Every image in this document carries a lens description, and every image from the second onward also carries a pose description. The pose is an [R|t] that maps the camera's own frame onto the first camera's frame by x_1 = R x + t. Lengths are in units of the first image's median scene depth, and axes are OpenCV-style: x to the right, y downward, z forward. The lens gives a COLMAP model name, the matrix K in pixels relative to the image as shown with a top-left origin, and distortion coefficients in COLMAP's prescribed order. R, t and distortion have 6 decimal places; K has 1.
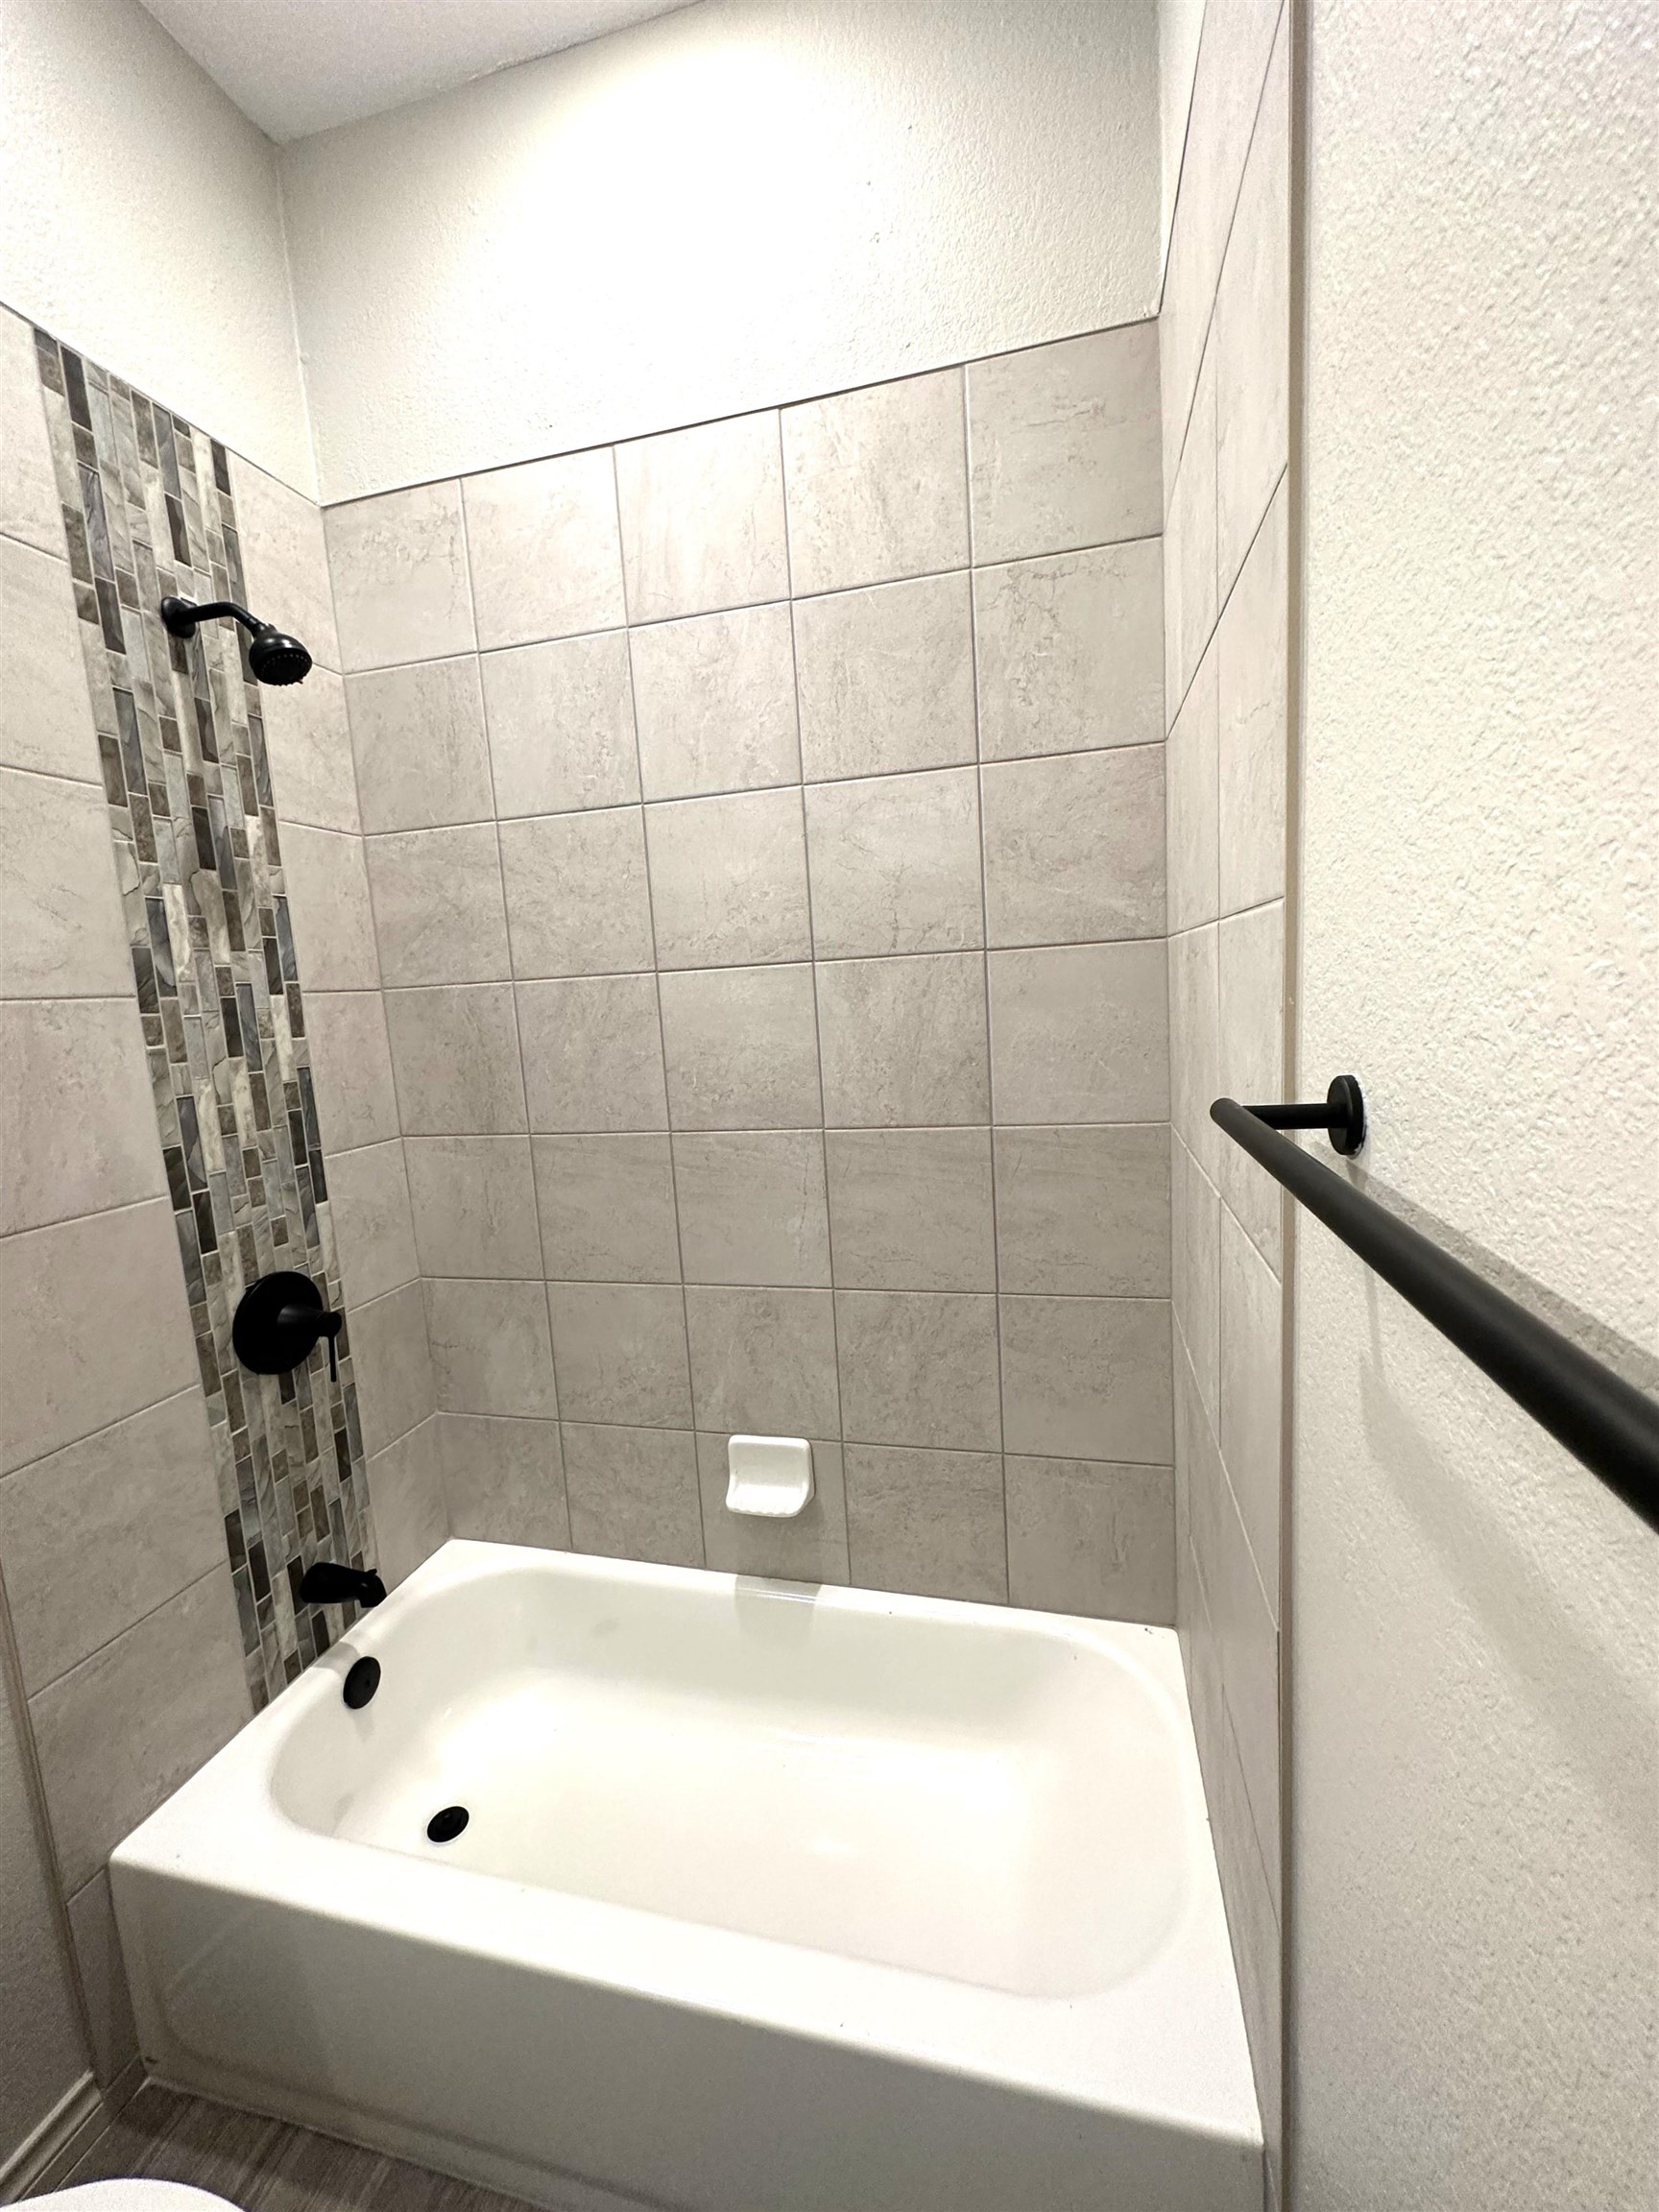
lens RADIAL K [[929.1, 0, 819.7], [0, 929.1, 1101.5], [0, 0, 1]] dist [0.000688, -0.000725]
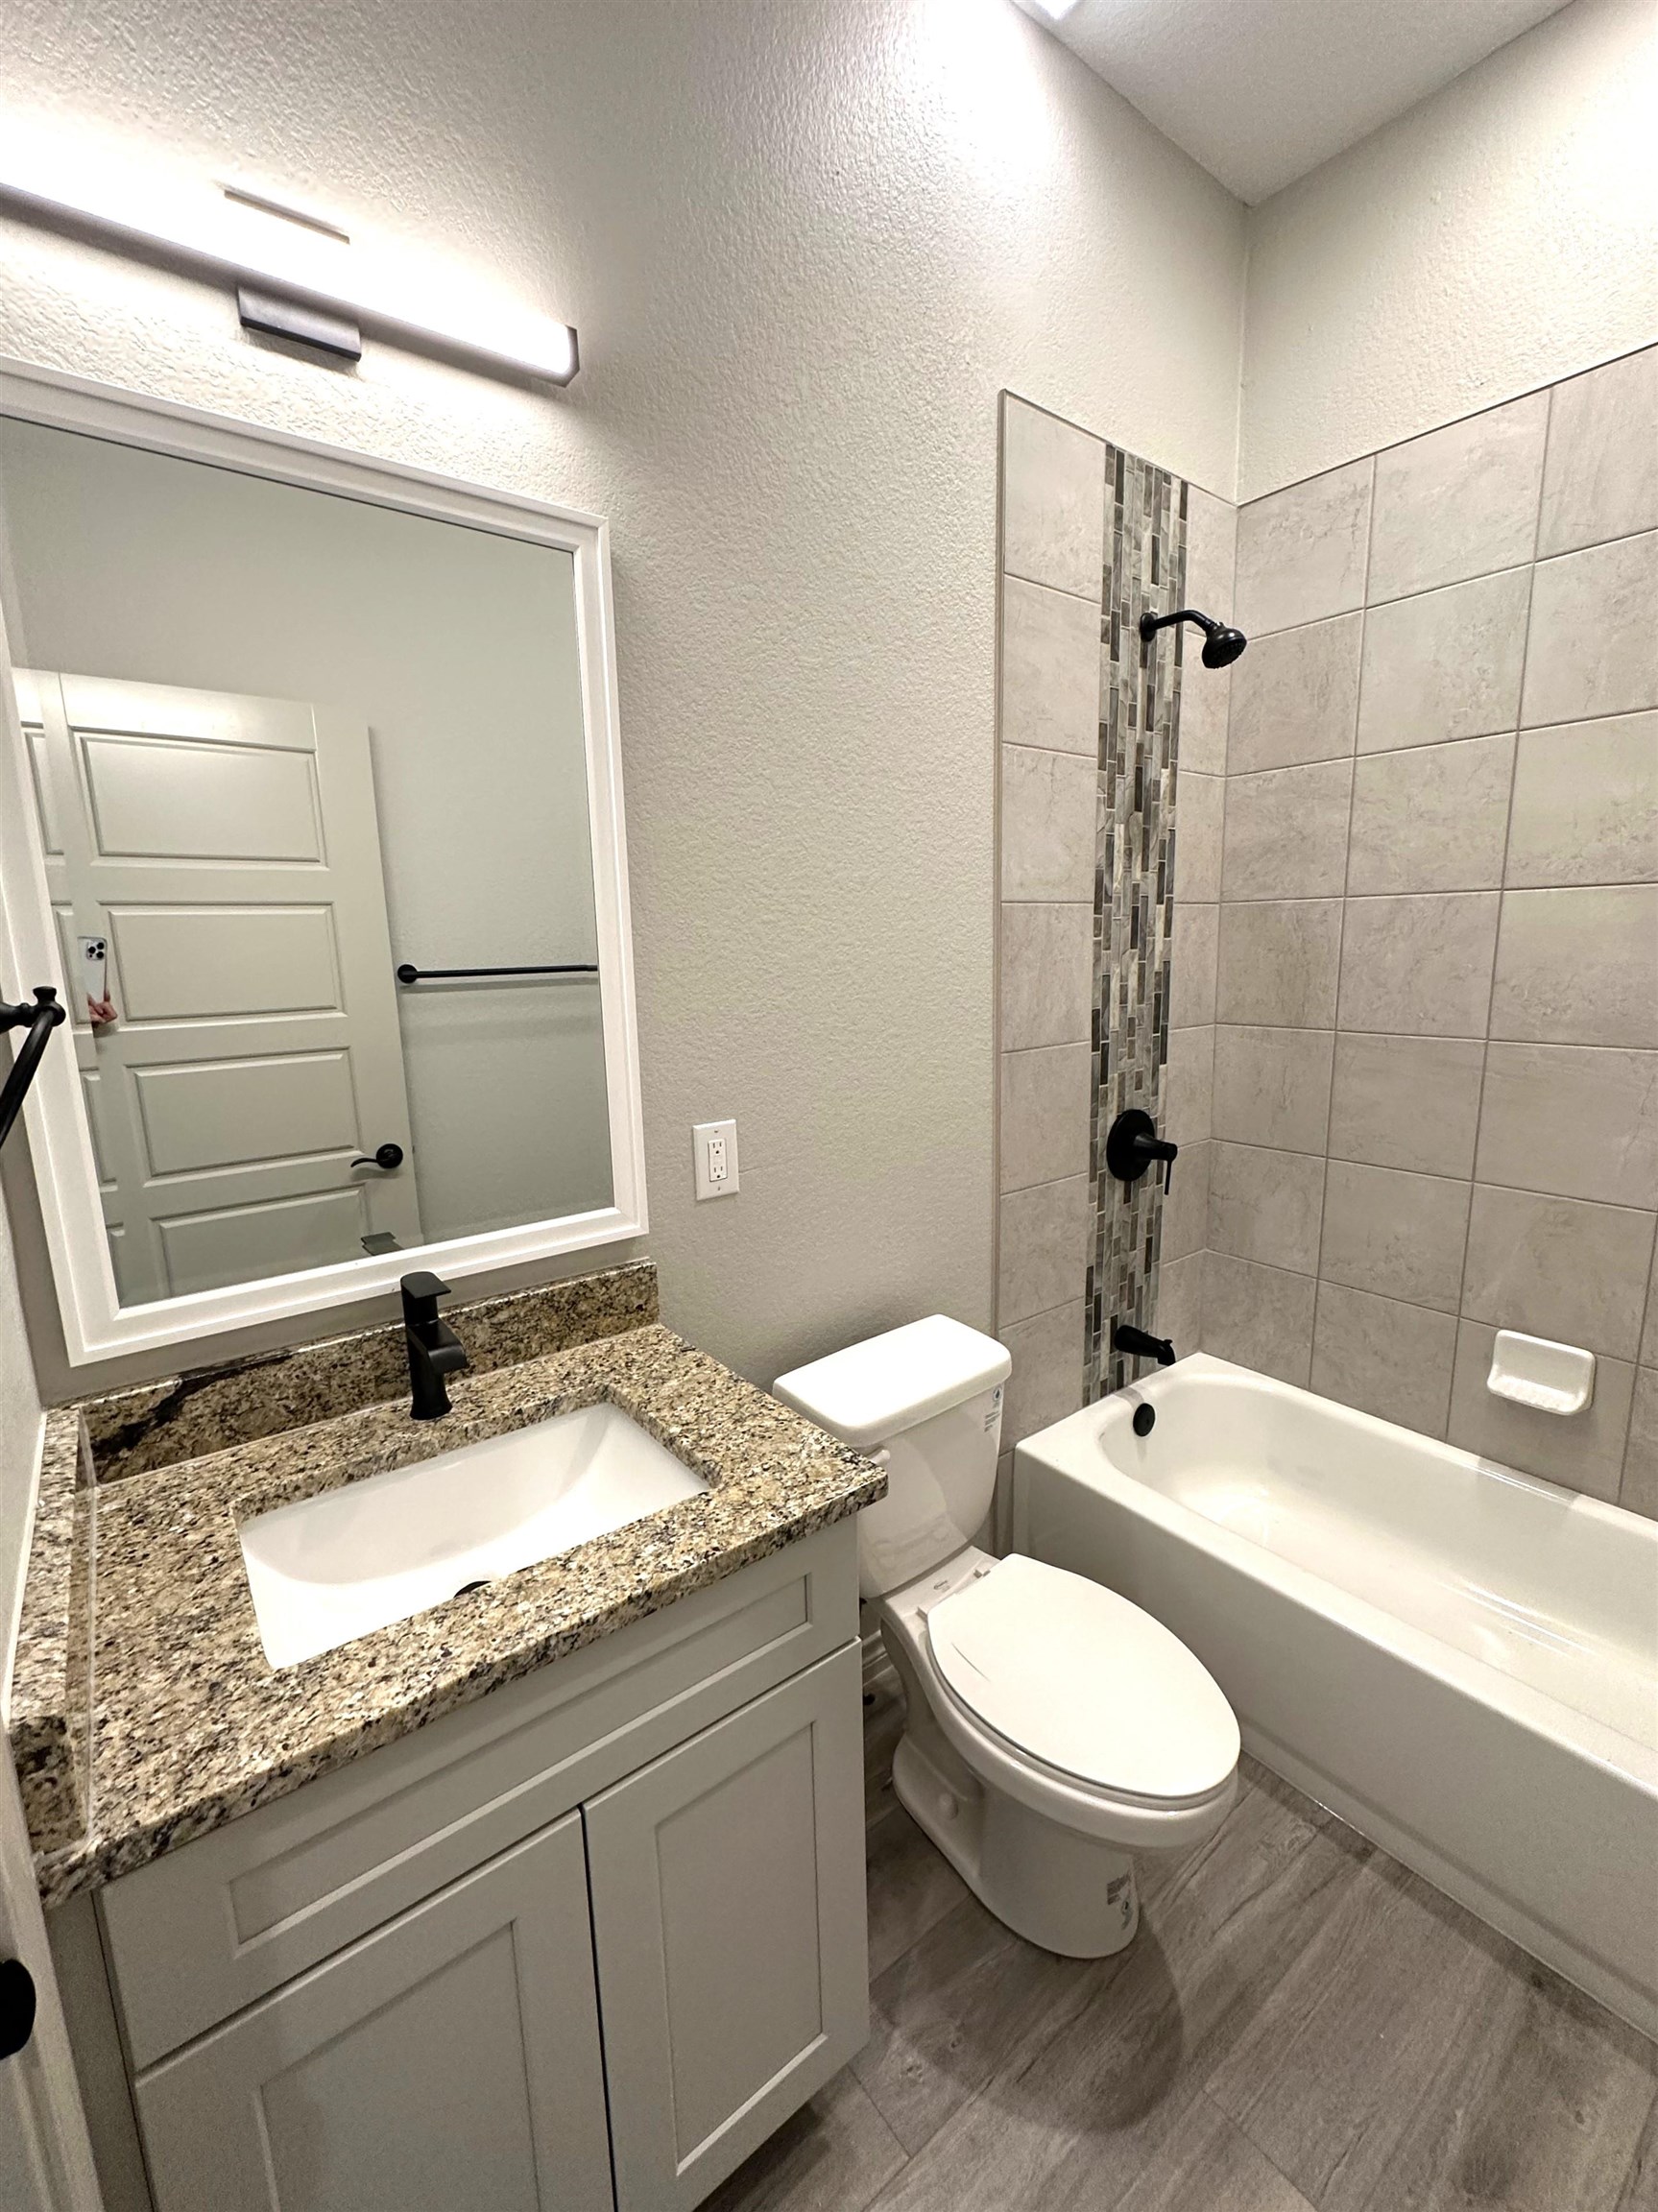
lens RADIAL K [[929.1, 0, 835.9], [0, 929.1, 1103.0], [0, 0, 1]] dist [0.000688, -0.000725]
pose [[0.787758, 0.145542, -0.598544, -0.105348], [-0.096195, 0.988831, 0.113840, 0.058330], [0.608428, -0.032101, 0.792960, -0.344038]]
